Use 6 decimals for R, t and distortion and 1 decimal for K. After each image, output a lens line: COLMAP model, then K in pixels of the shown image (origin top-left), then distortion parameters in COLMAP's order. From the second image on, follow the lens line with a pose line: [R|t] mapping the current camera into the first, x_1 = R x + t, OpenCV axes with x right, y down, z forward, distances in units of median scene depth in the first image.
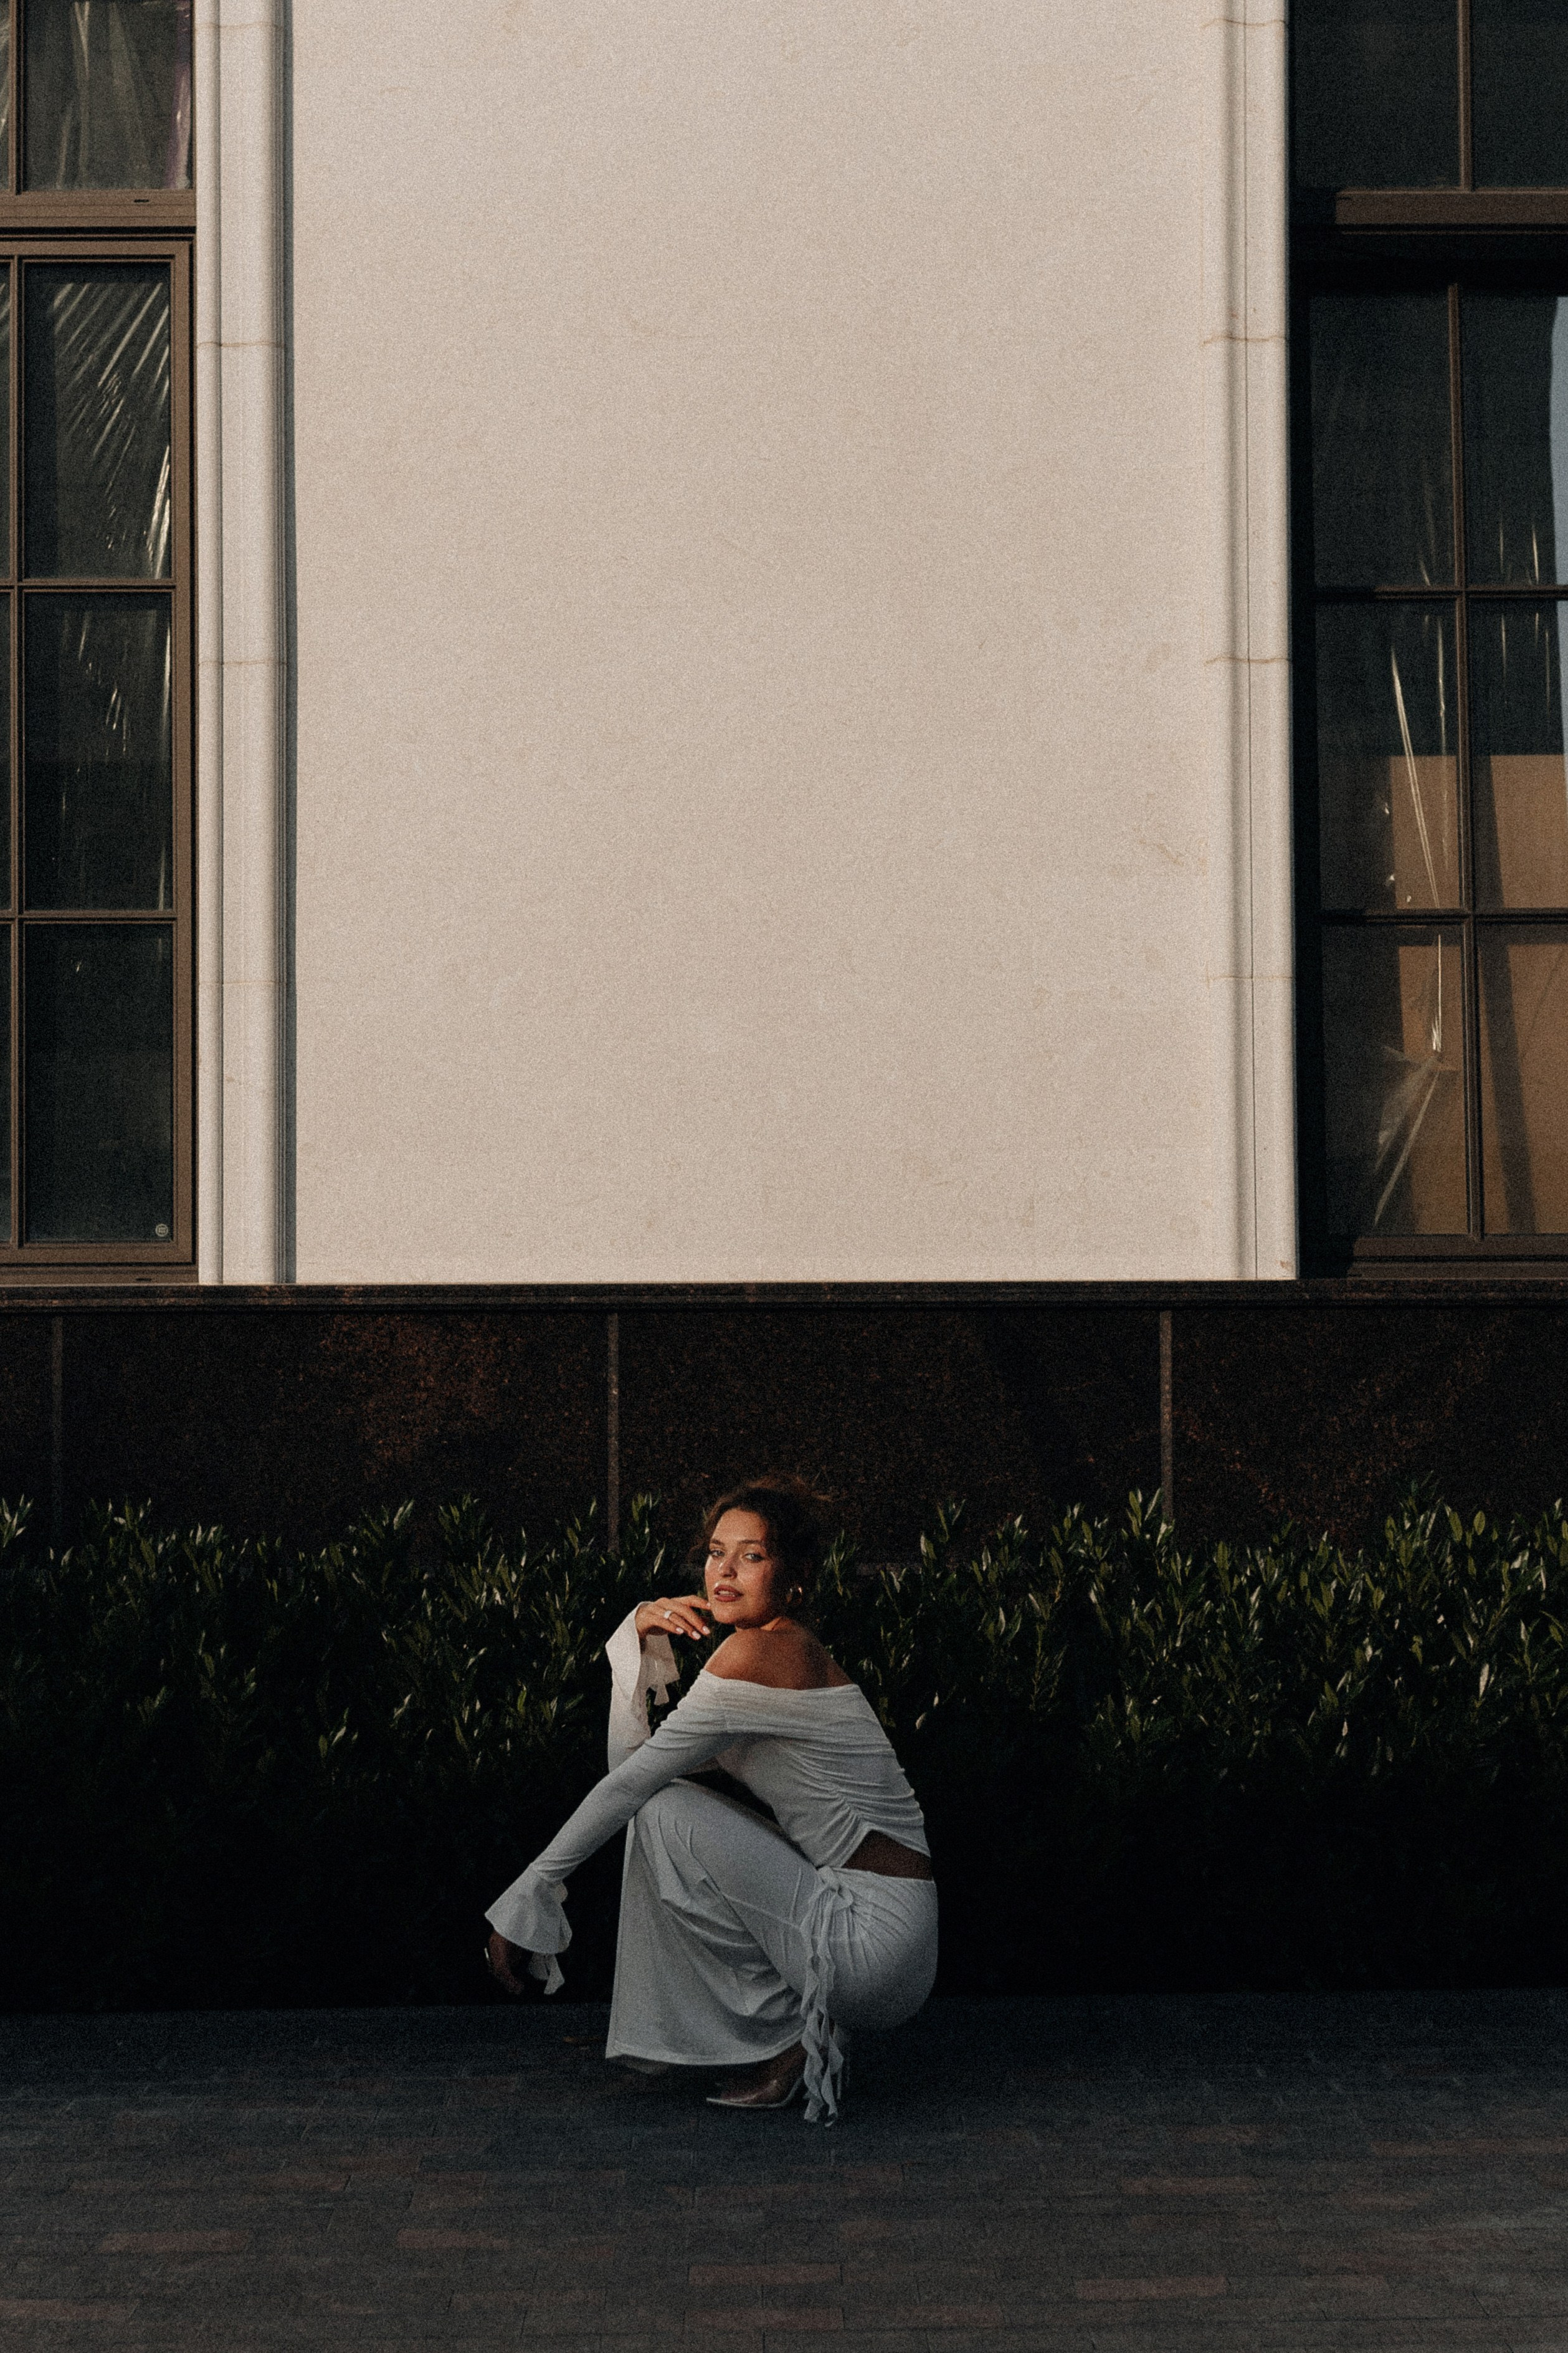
lens RADIAL K [[2397.1, 0, 784.0], [0, 2397.1, 1176.5], [0, 0, 1]] dist [0.018895, 0.011232]
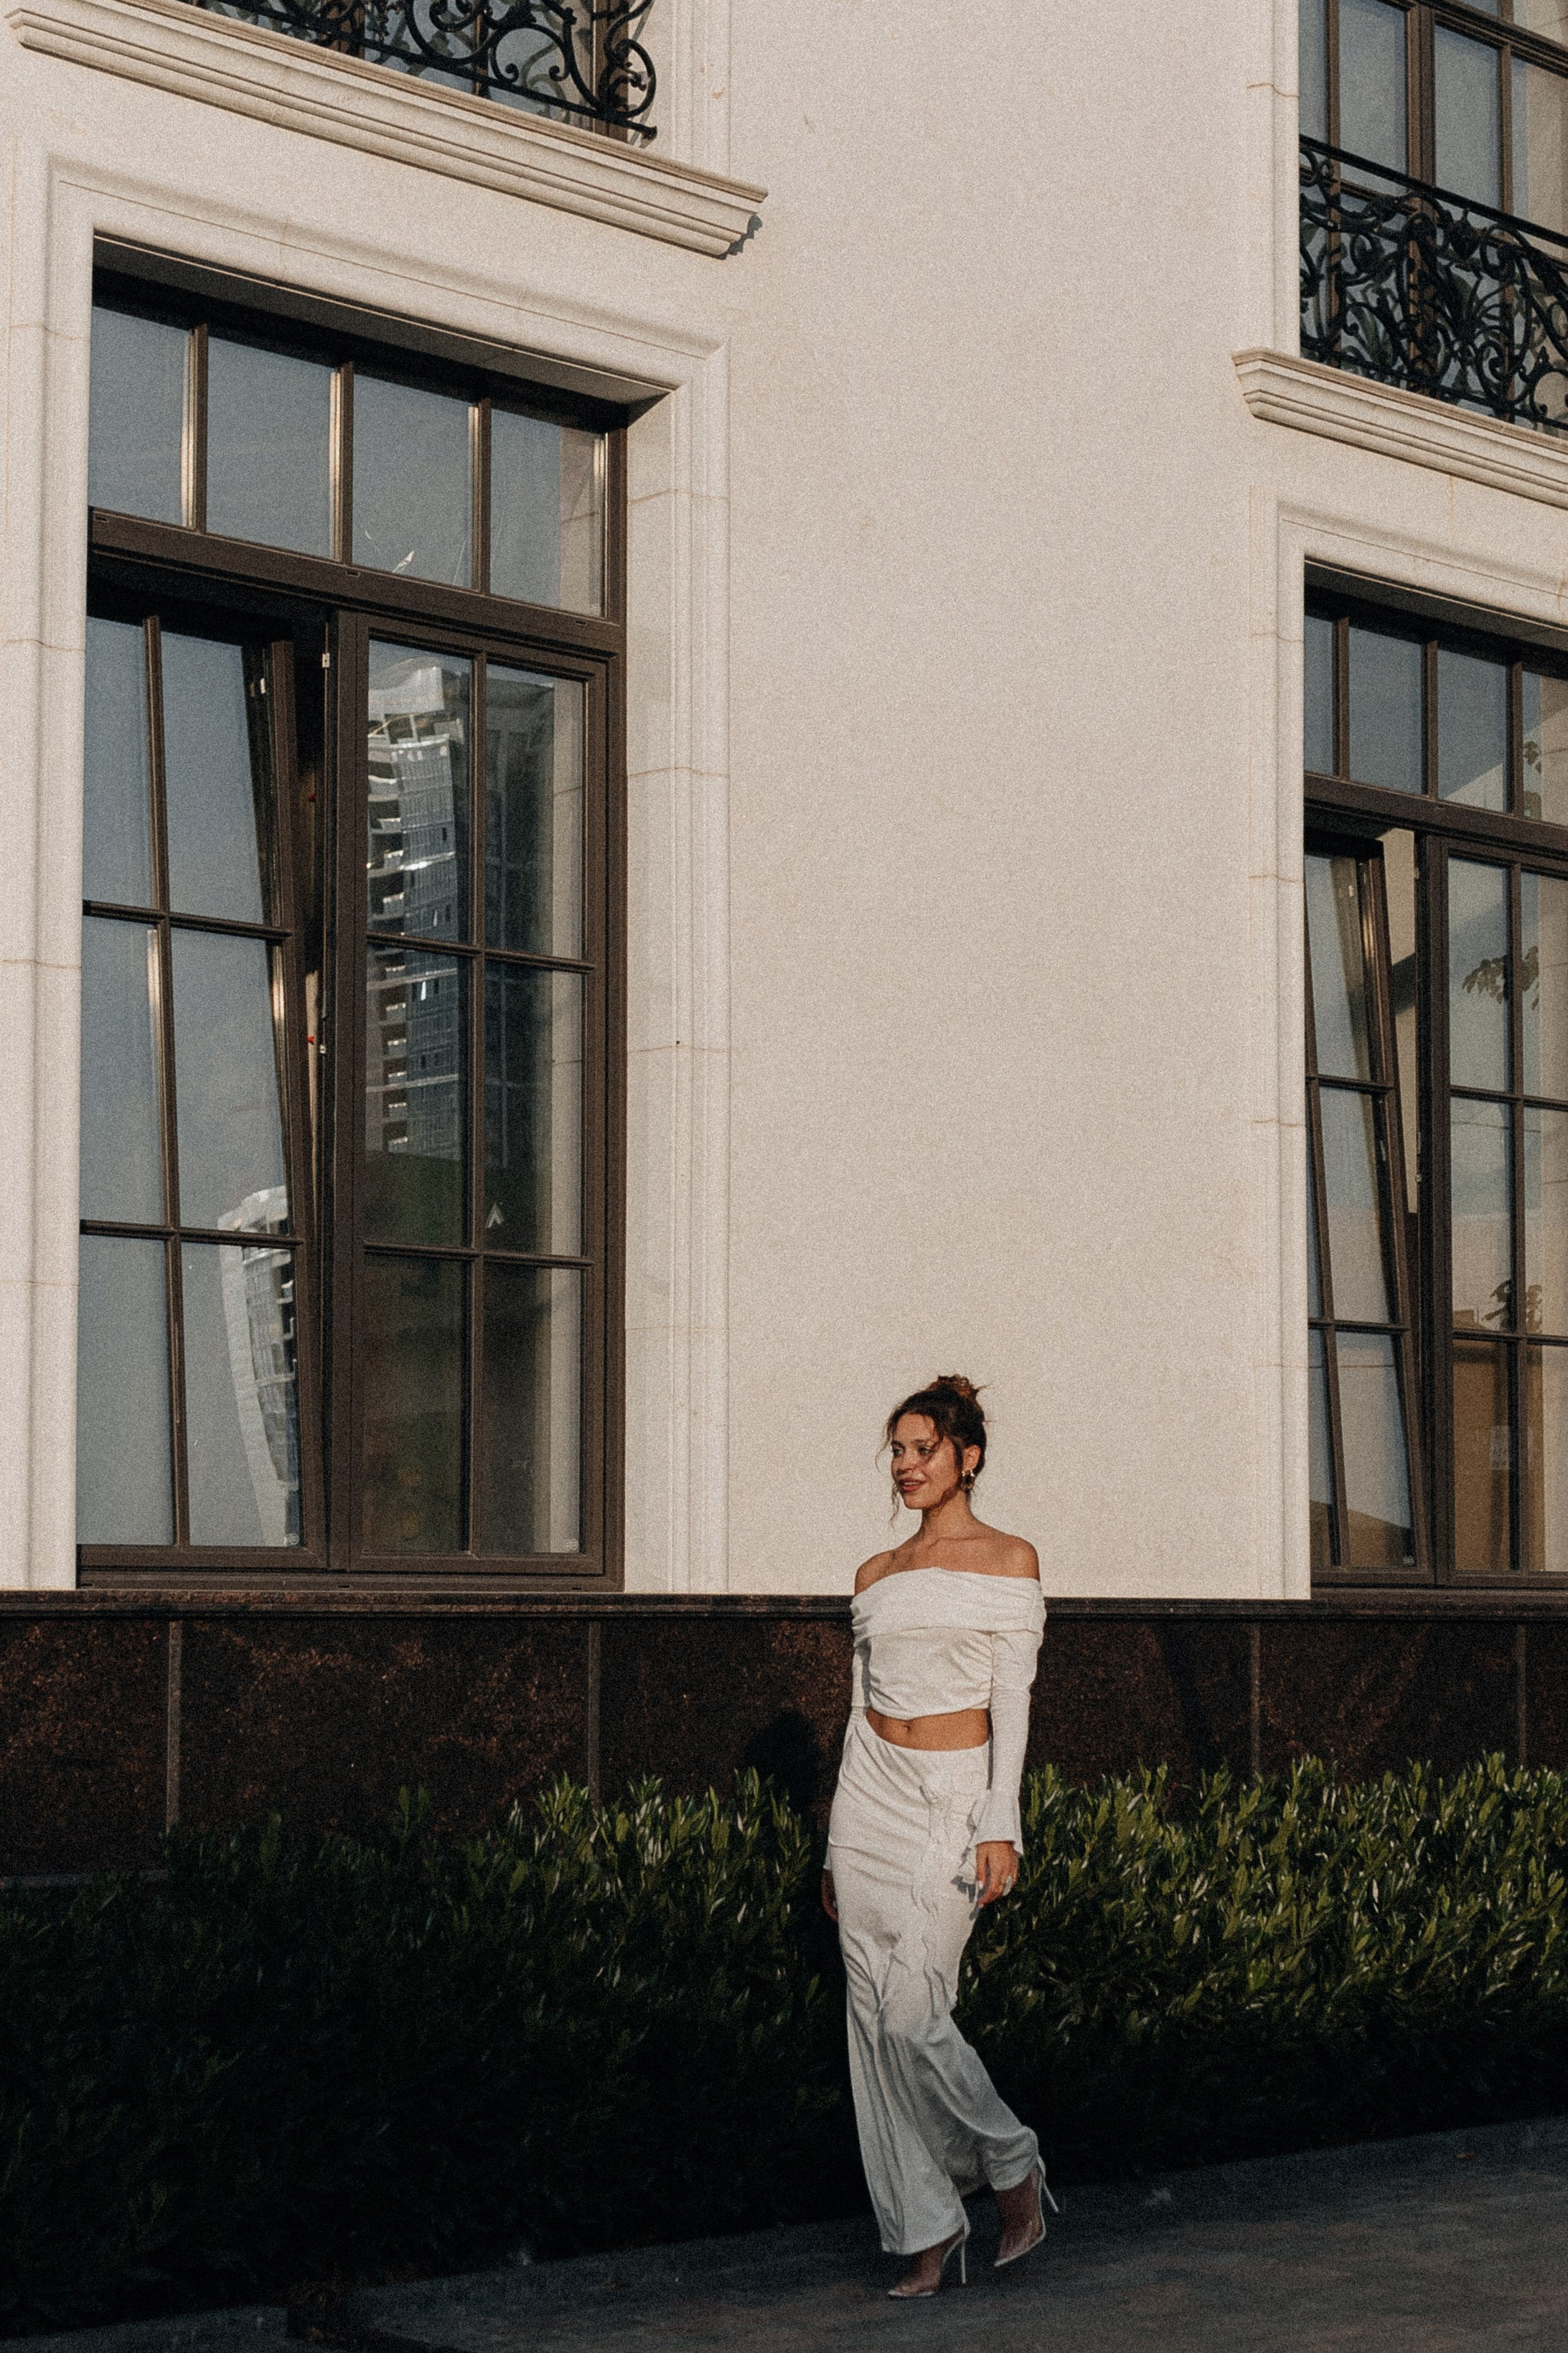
lens RADIAL K [[2397.1, 0, 784.0], [0, 2397.1, 1176.5], [0, 0, 1]] dist [0.018895, 0.011232]
pose [[0.880211, 0.092711, 0.465440, -0.698764], [-0.032703, 0.990251, -0.135402, 0.000697], [-0.473455, 0.103961, 0.874661, -0.052238]]
